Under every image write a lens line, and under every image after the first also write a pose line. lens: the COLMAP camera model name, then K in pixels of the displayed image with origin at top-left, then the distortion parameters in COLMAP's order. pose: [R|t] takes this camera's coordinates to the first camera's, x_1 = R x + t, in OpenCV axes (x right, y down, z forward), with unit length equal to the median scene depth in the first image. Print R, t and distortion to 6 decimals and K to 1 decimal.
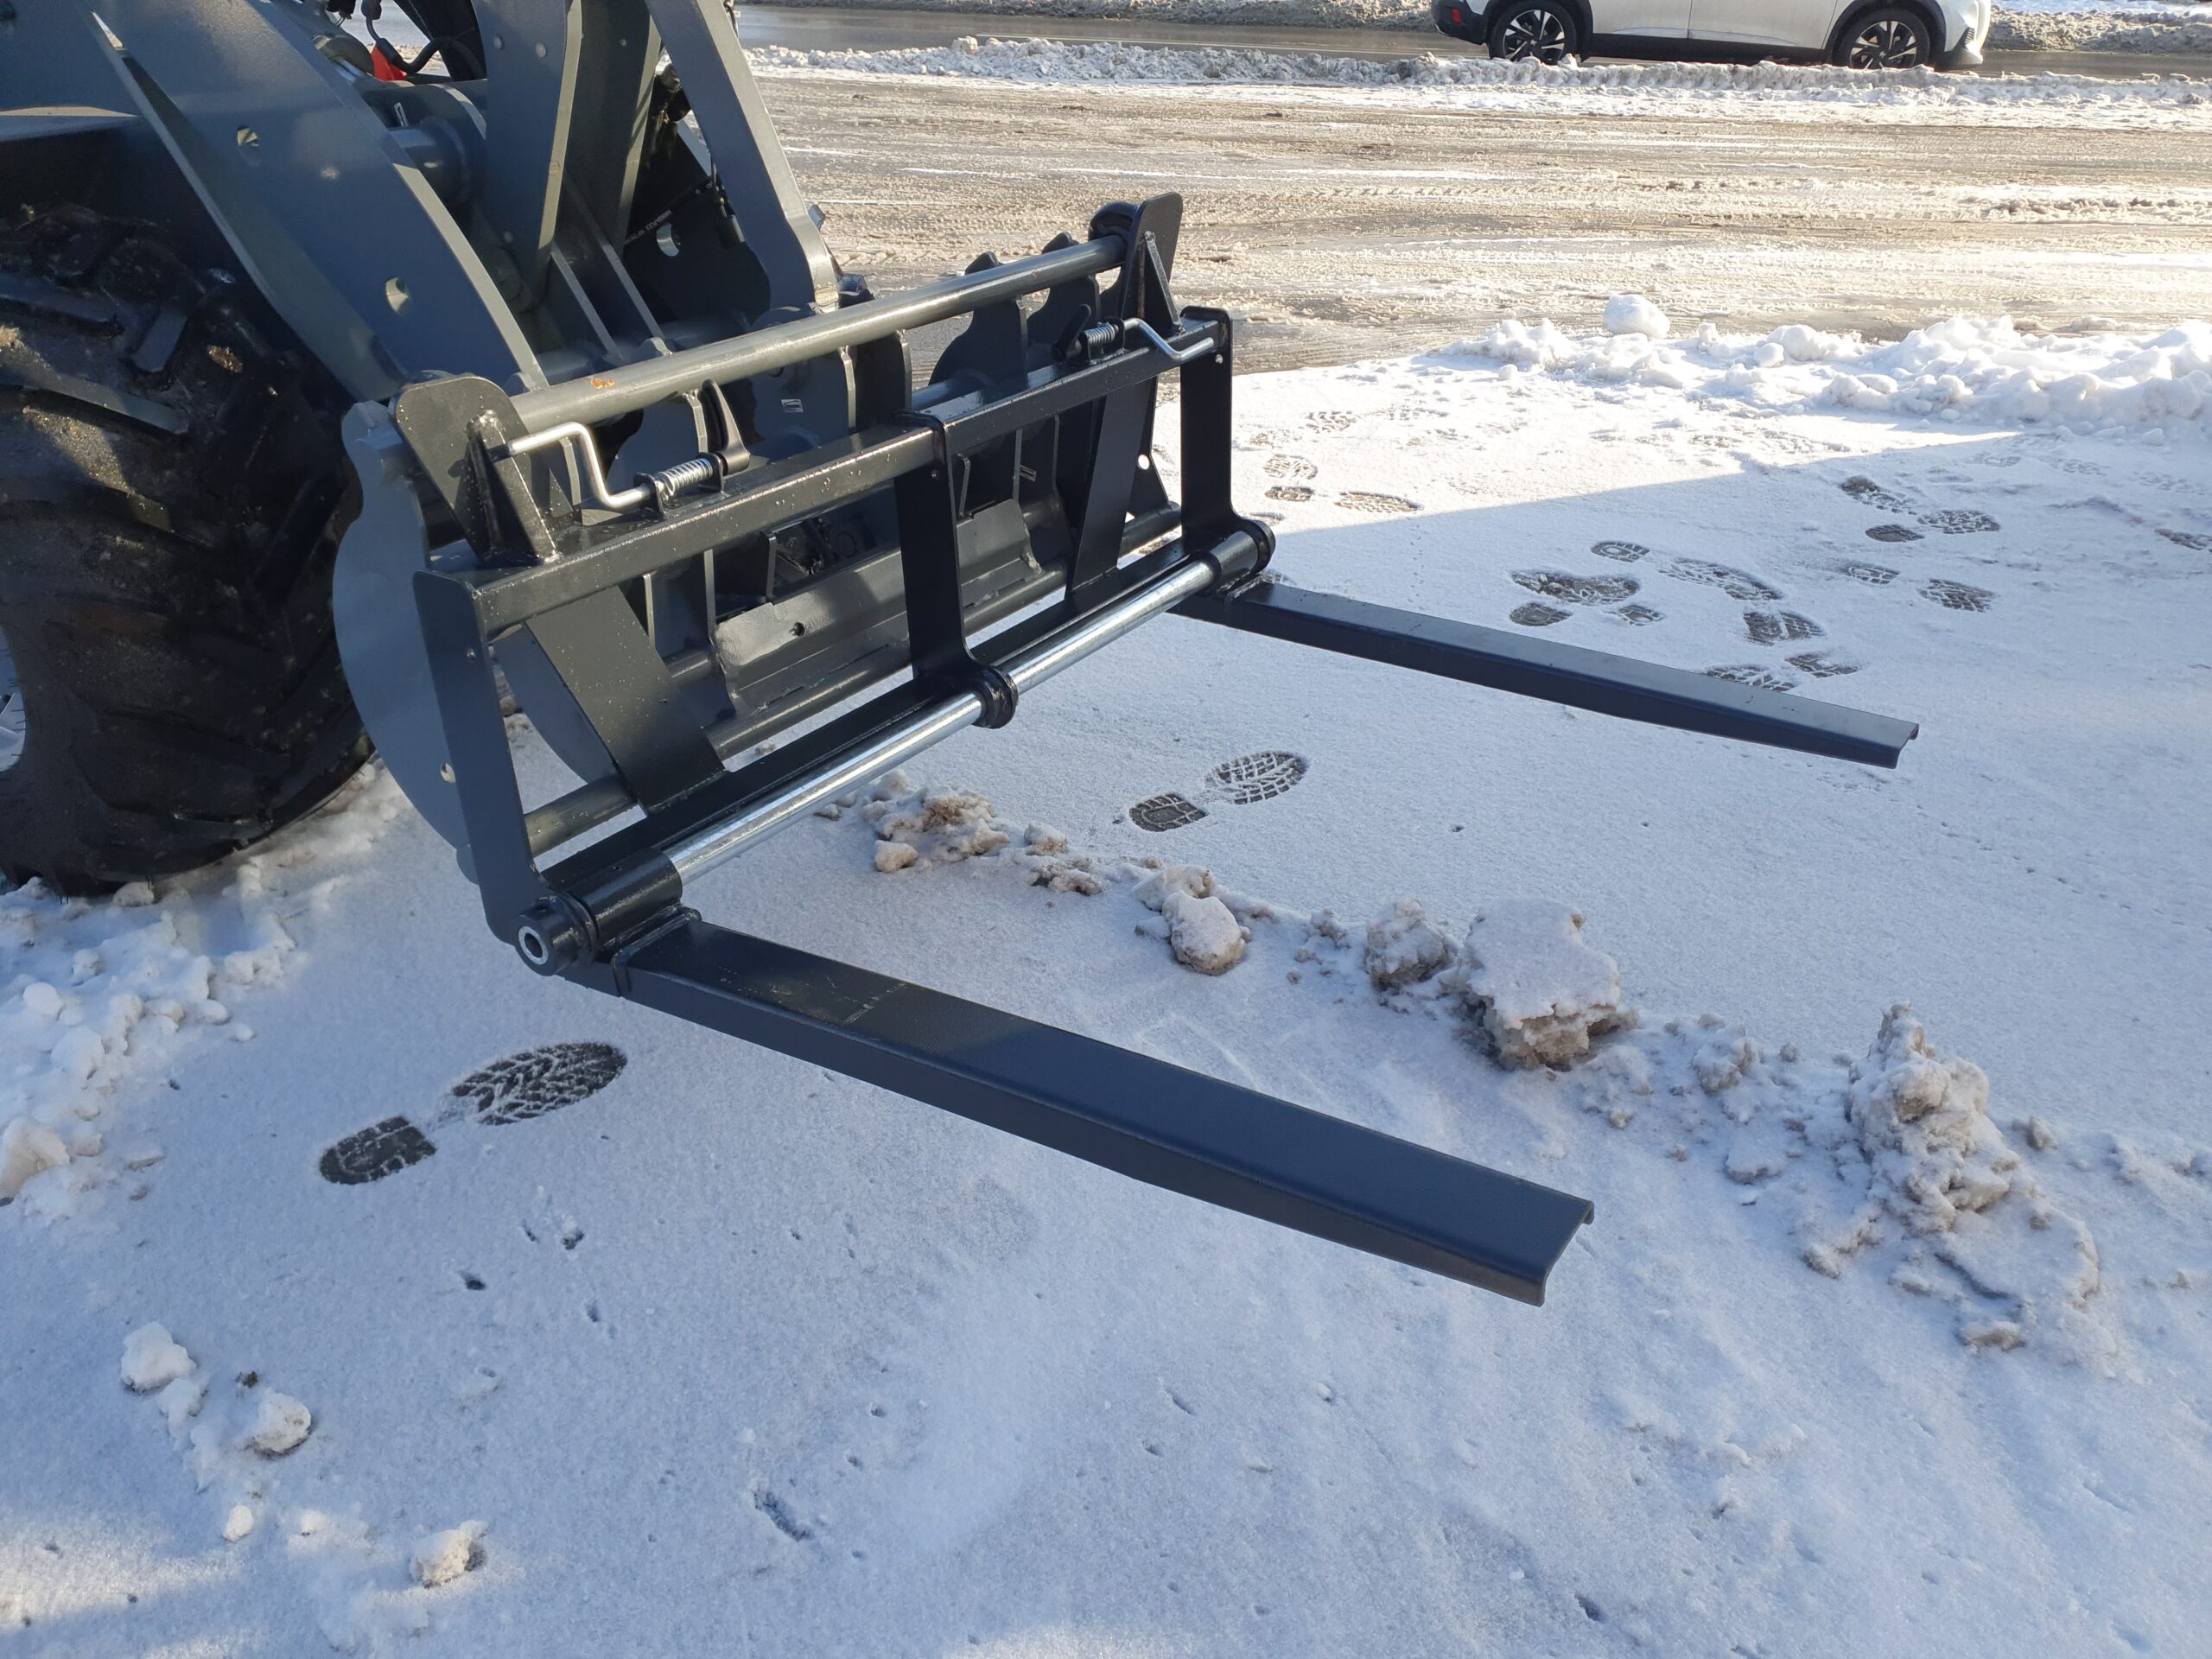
lens RADIAL K [[1700.5, 0, 1106.0], [0, 1700.5, 829.5], [0, 0, 1]] dist [0.018086, 0.020427]
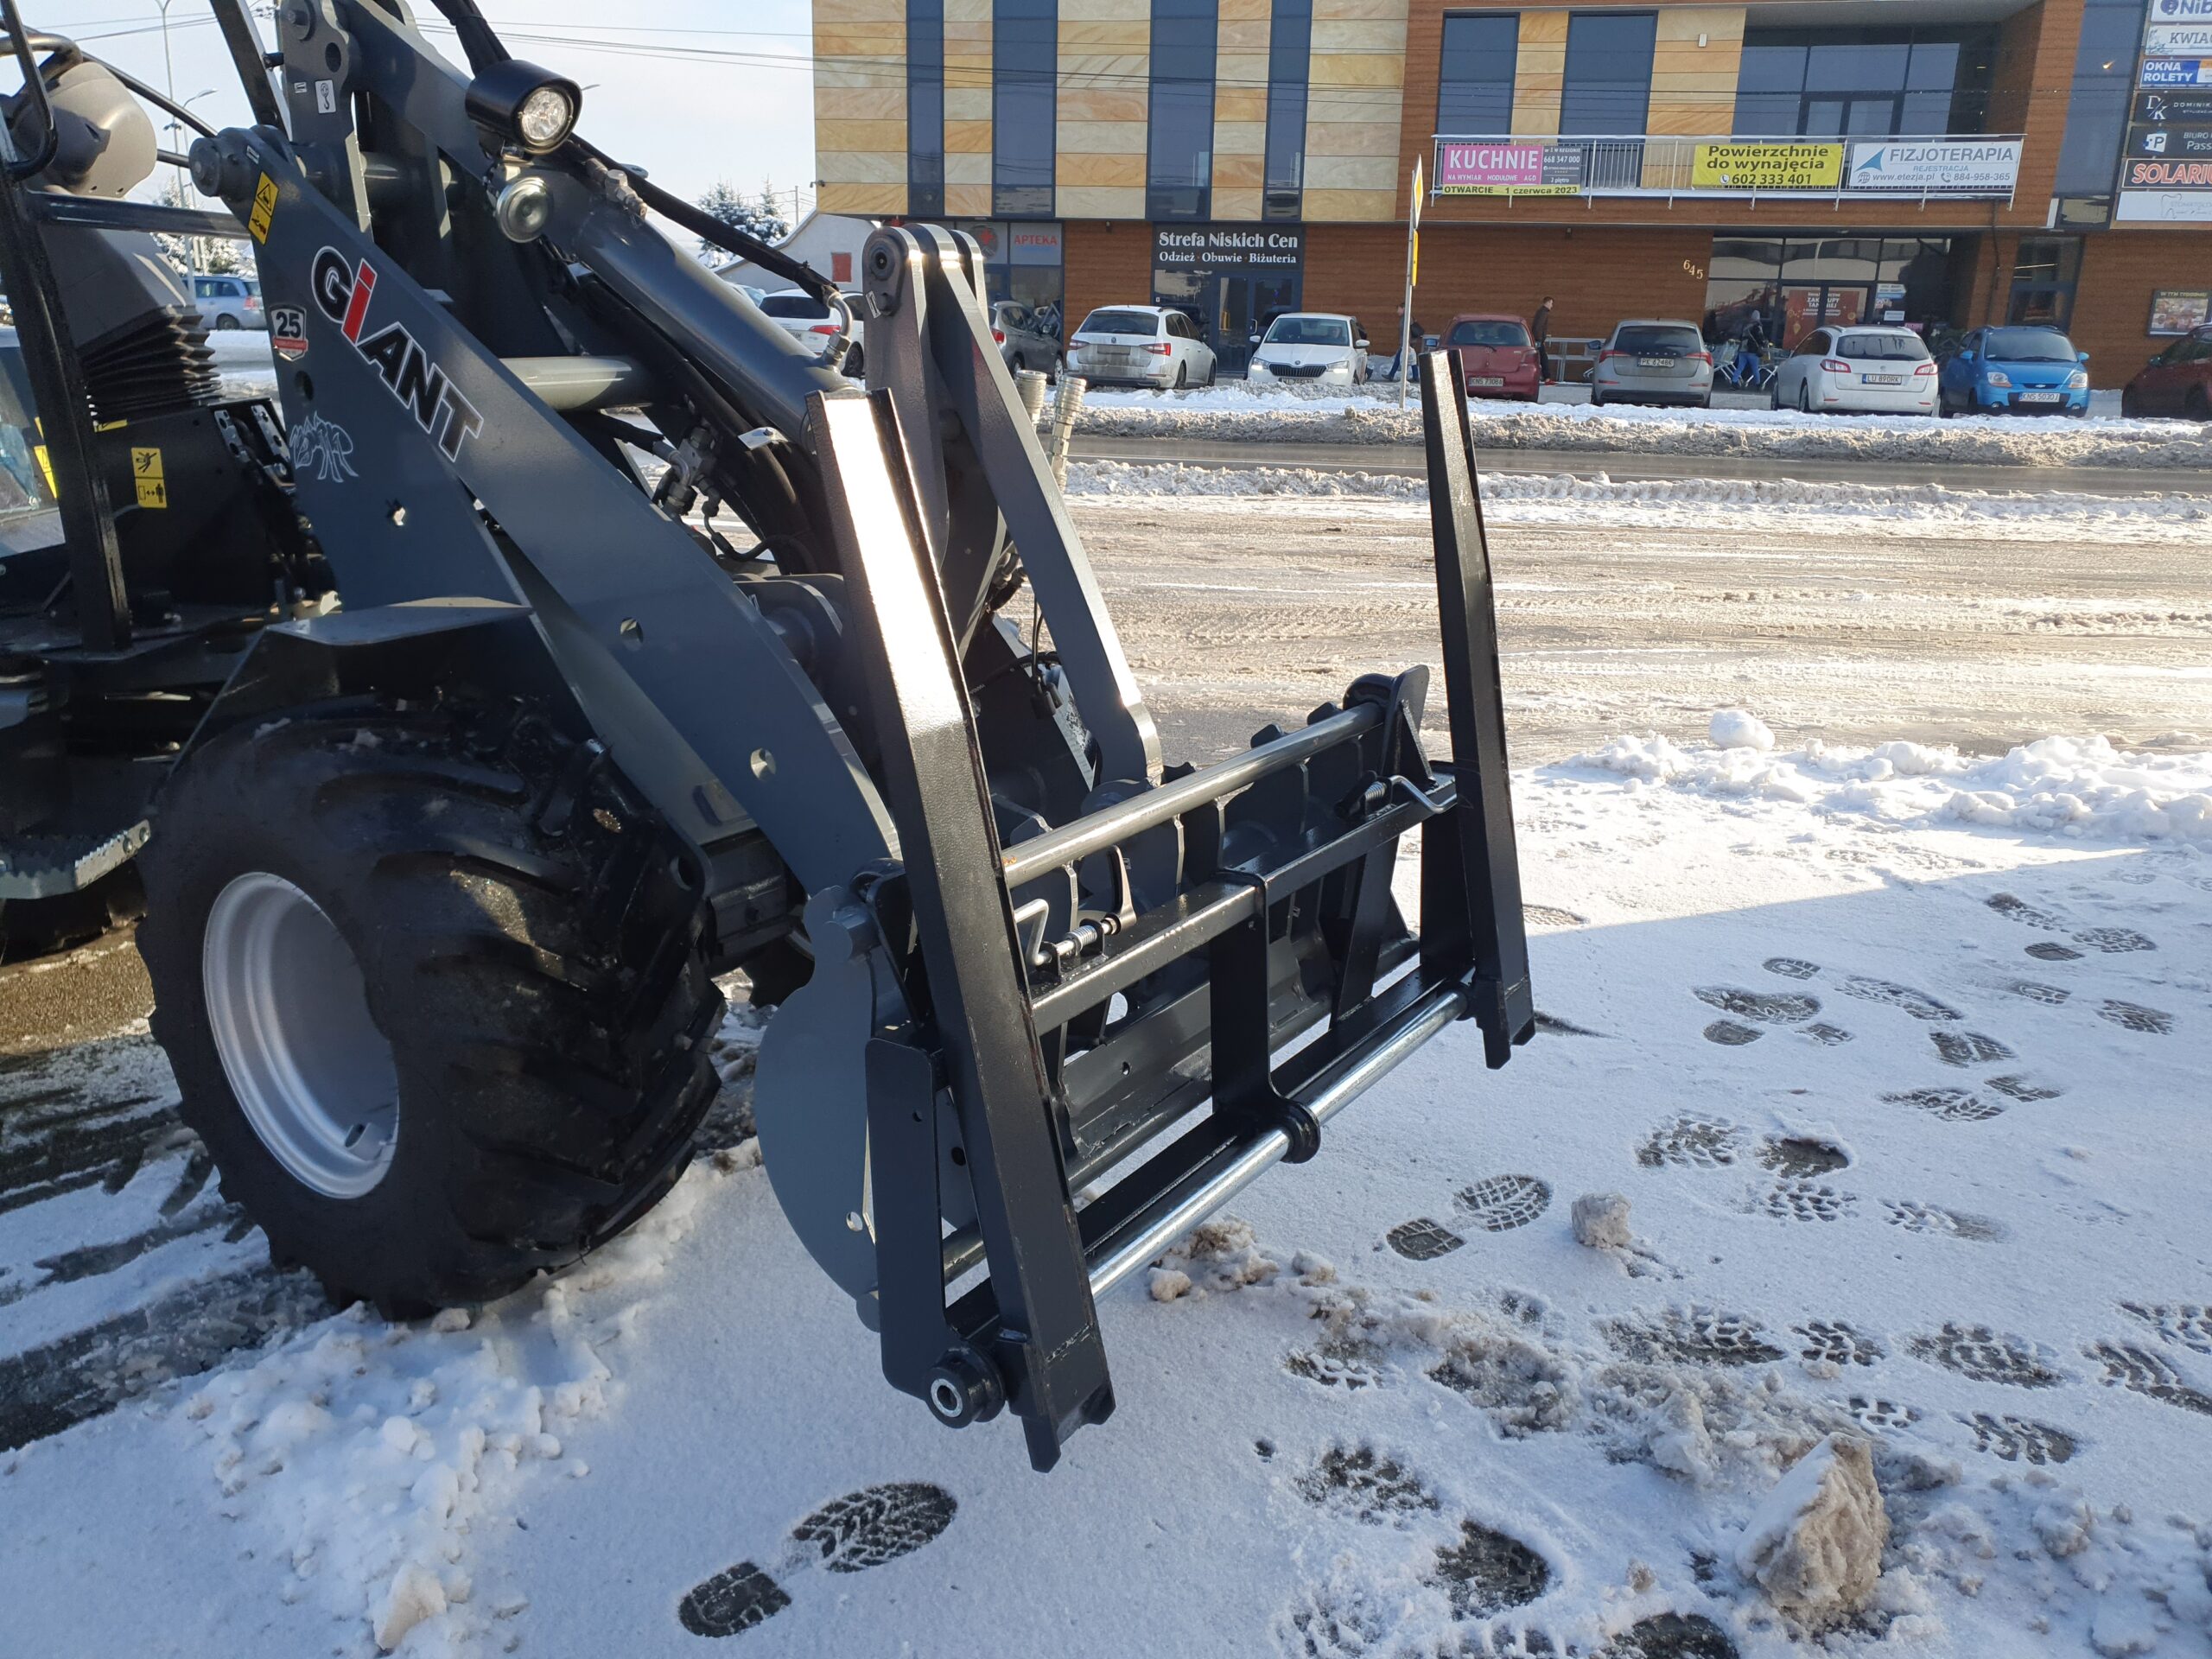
lens RADIAL K [[1715.7, 0, 1106.0], [0, 1715.7, 829.5], [0, 0, 1]] dist [0.029880, -0.006381]
pose [[0.999783, 0.005593, -0.020043, -0.100033], [-0.009744, 0.976897, -0.213488, -0.020791], [0.018386, 0.213637, 0.976740, -0.044253]]
